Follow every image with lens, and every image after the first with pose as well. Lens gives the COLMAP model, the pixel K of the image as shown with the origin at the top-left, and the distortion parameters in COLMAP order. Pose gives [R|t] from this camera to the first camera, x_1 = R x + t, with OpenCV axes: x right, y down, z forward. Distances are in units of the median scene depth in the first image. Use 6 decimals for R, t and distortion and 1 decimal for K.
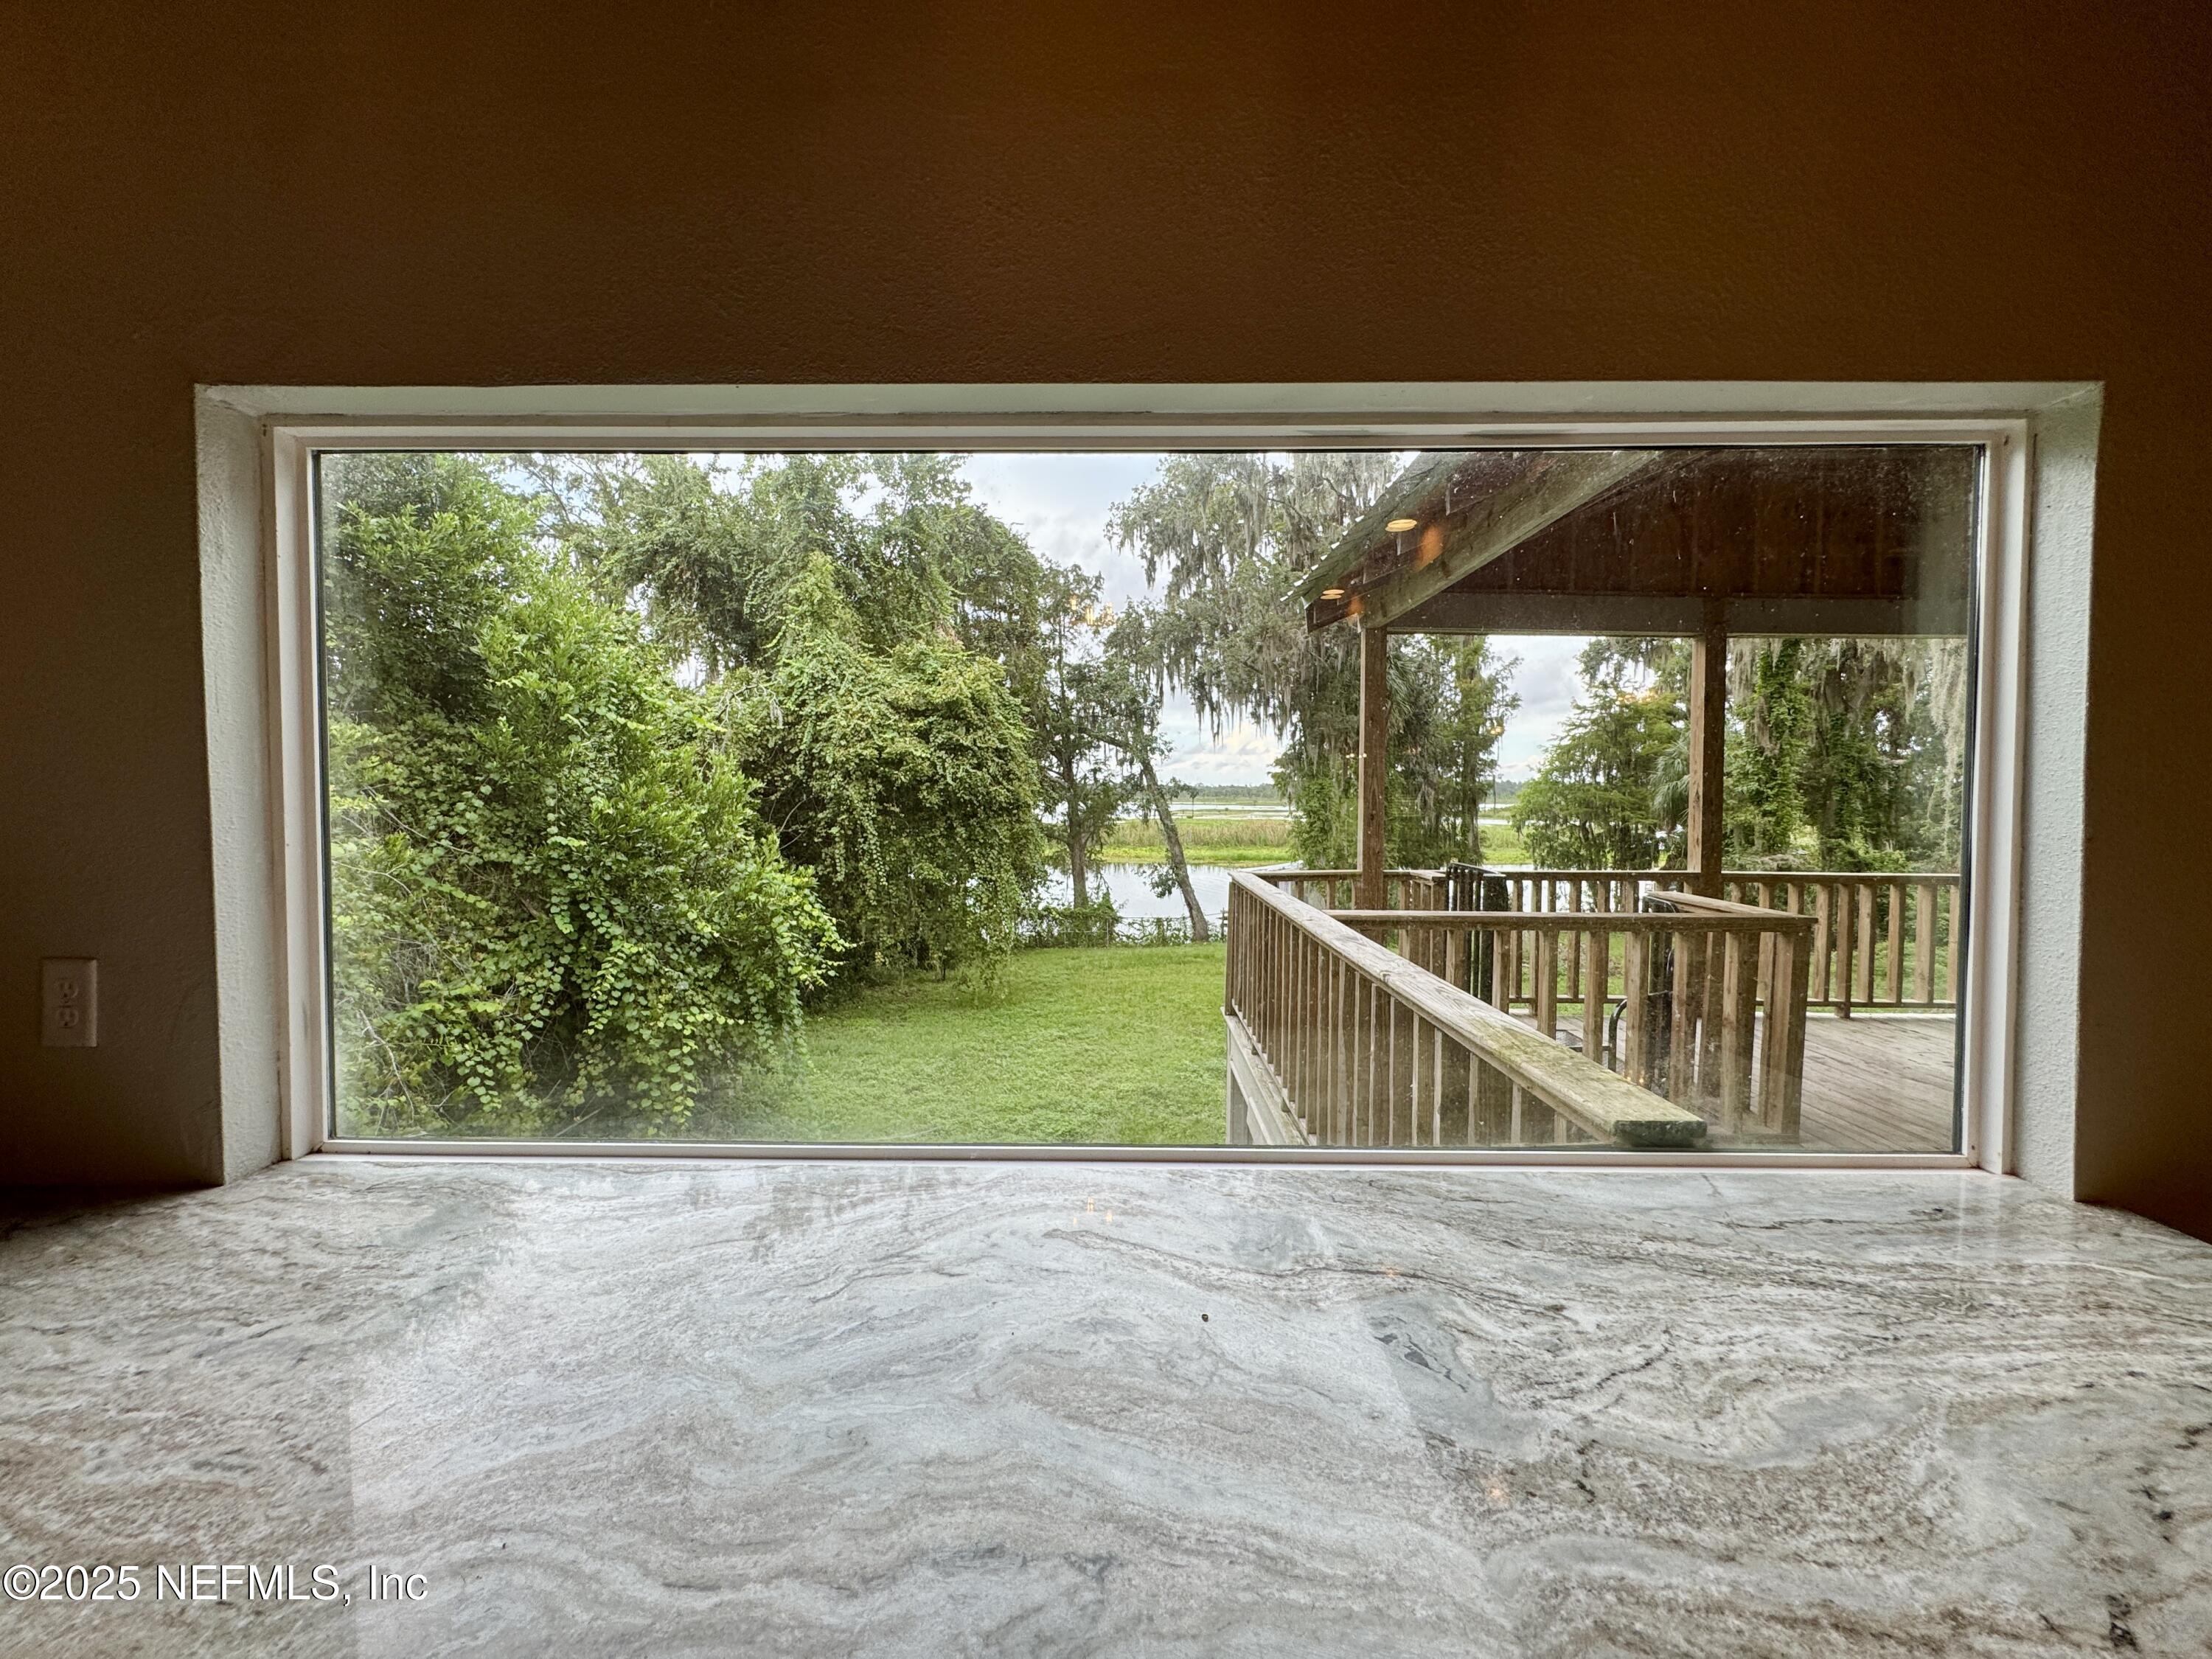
lens RADIAL K [[887.0, 0, 1103.0], [0, 887.0, 831.9], [0, 0, 1]] dist [-0.000663, -0.000472]
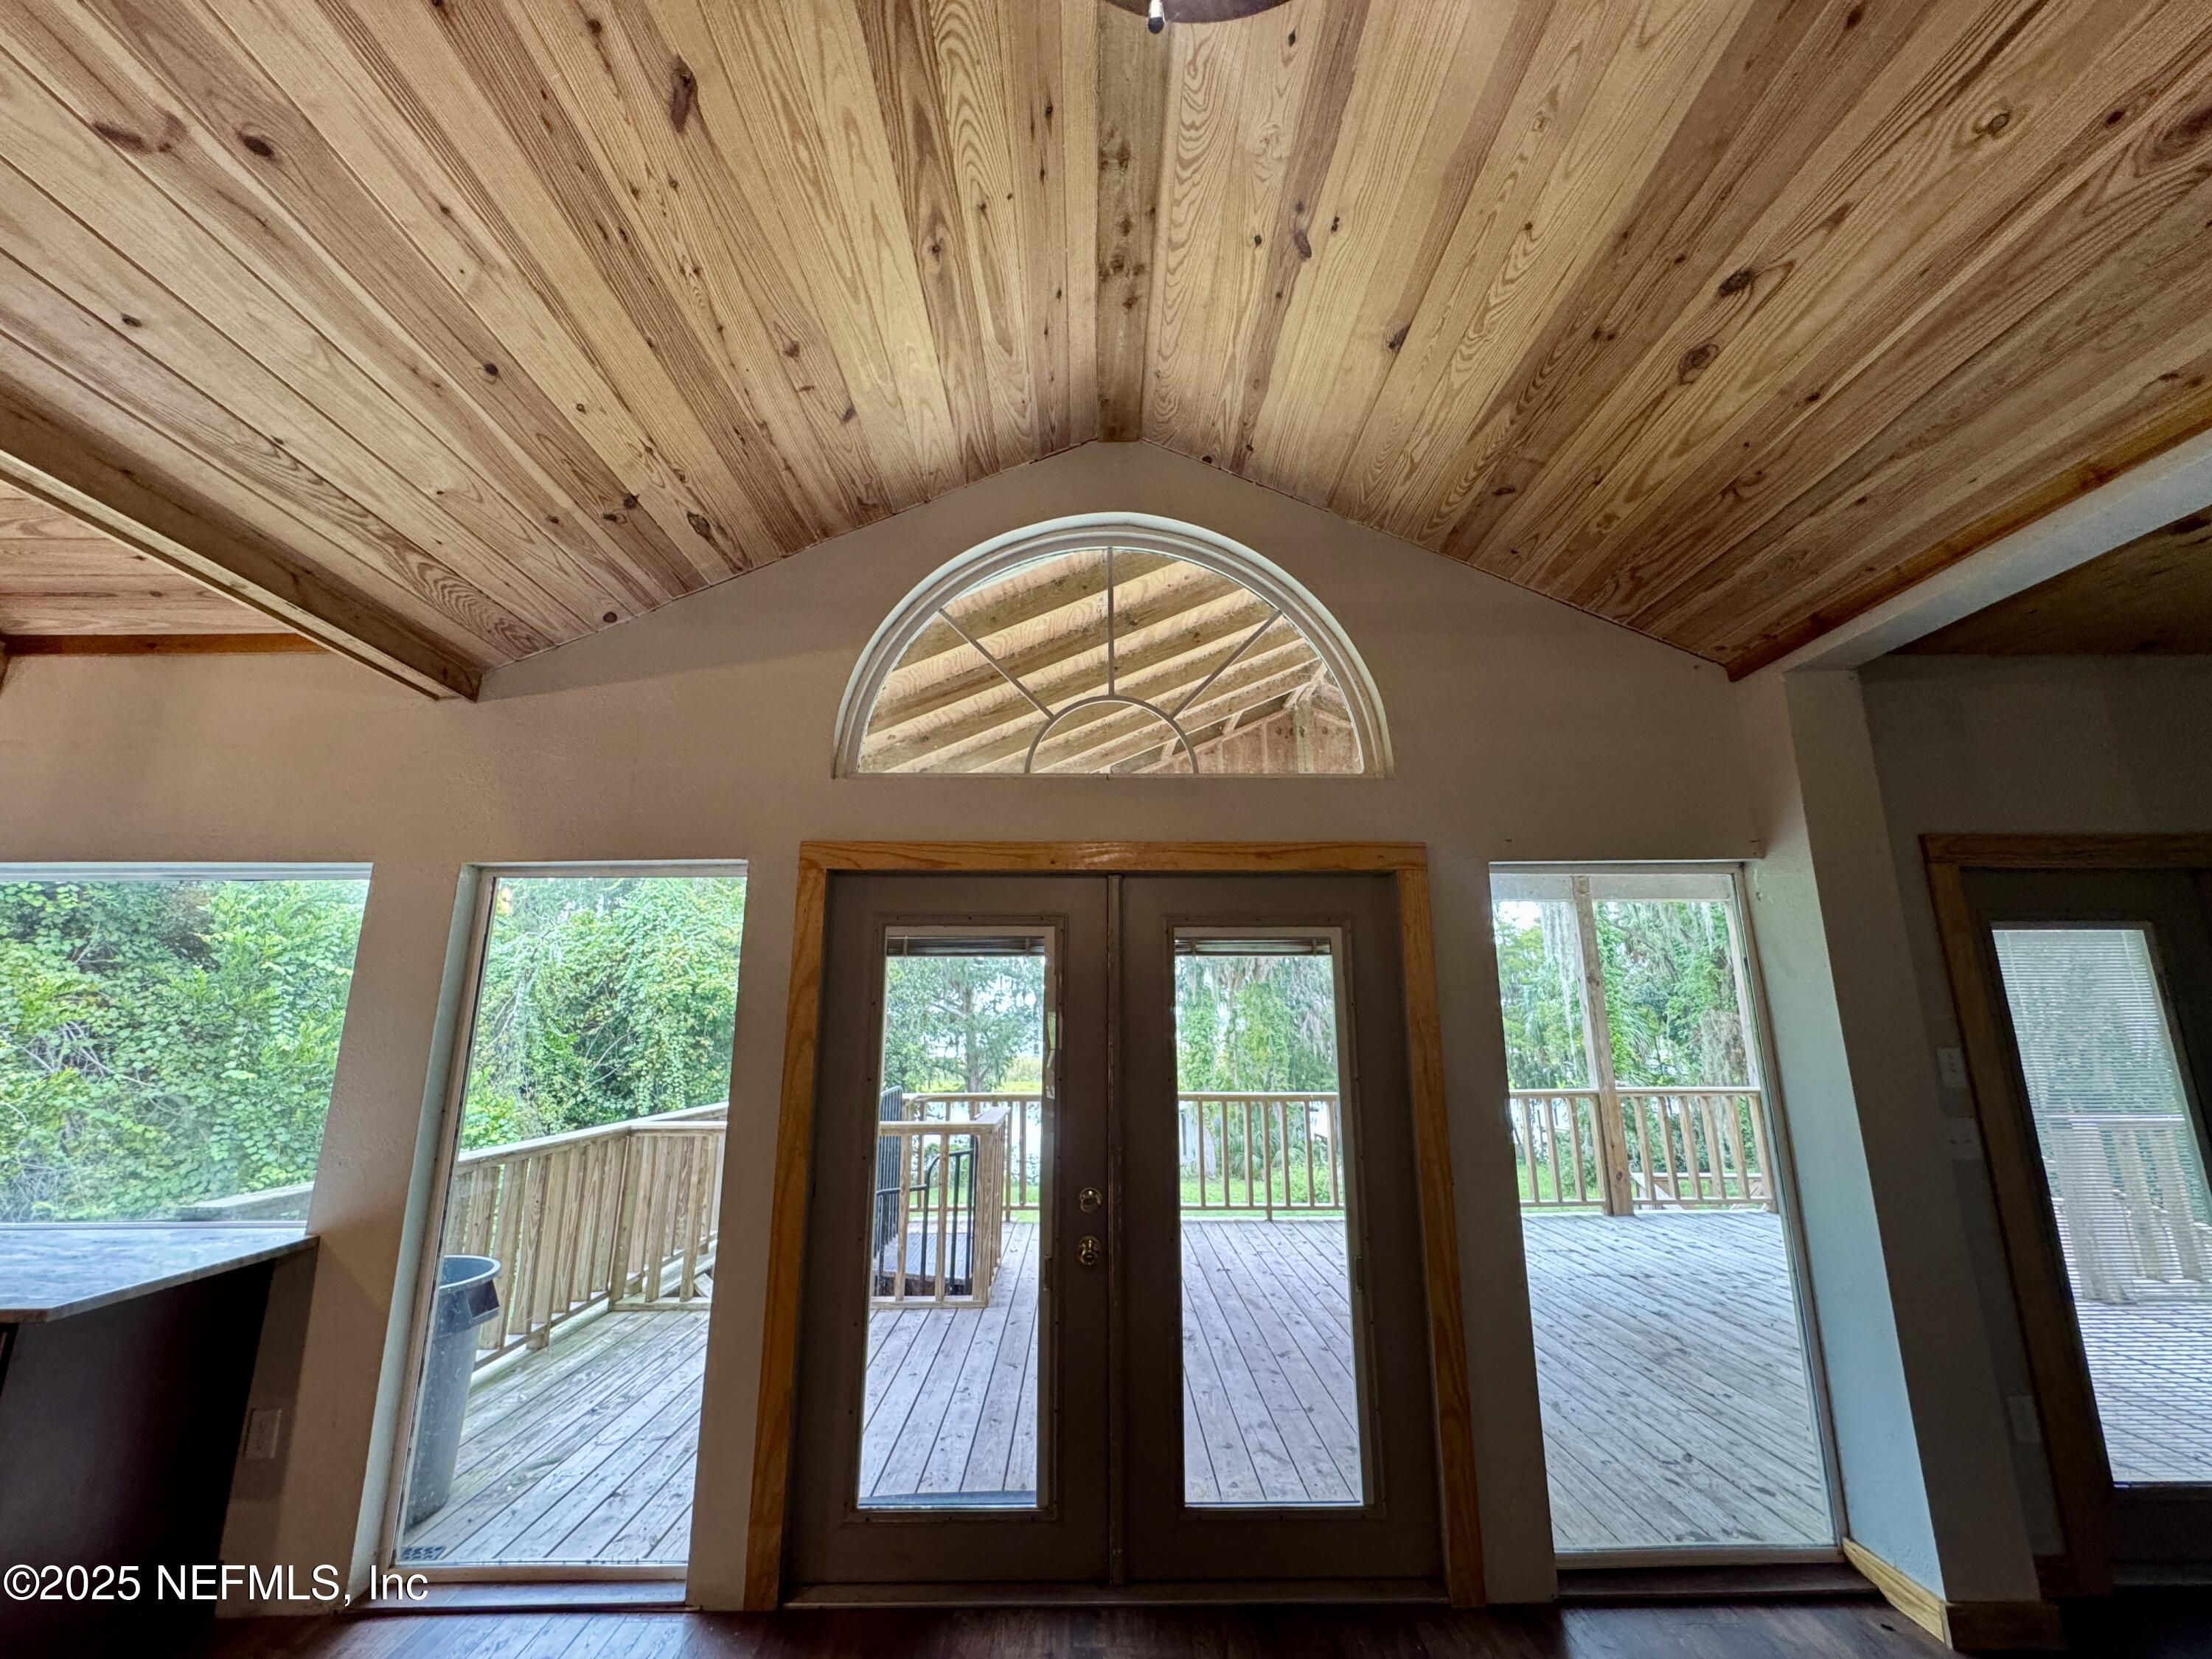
lens RADIAL K [[887.0, 0, 1105.5], [0, 887.0, 824.4], [0, 0, 1]] dist [-0.000663, -0.000472]
pose [[0.999350, 0.002267, 0.035991, 0.205521], [0.007197, 0.965403, -0.260662, 0.001938], [-0.035336, 0.260752, 0.964759, -0.099701]]
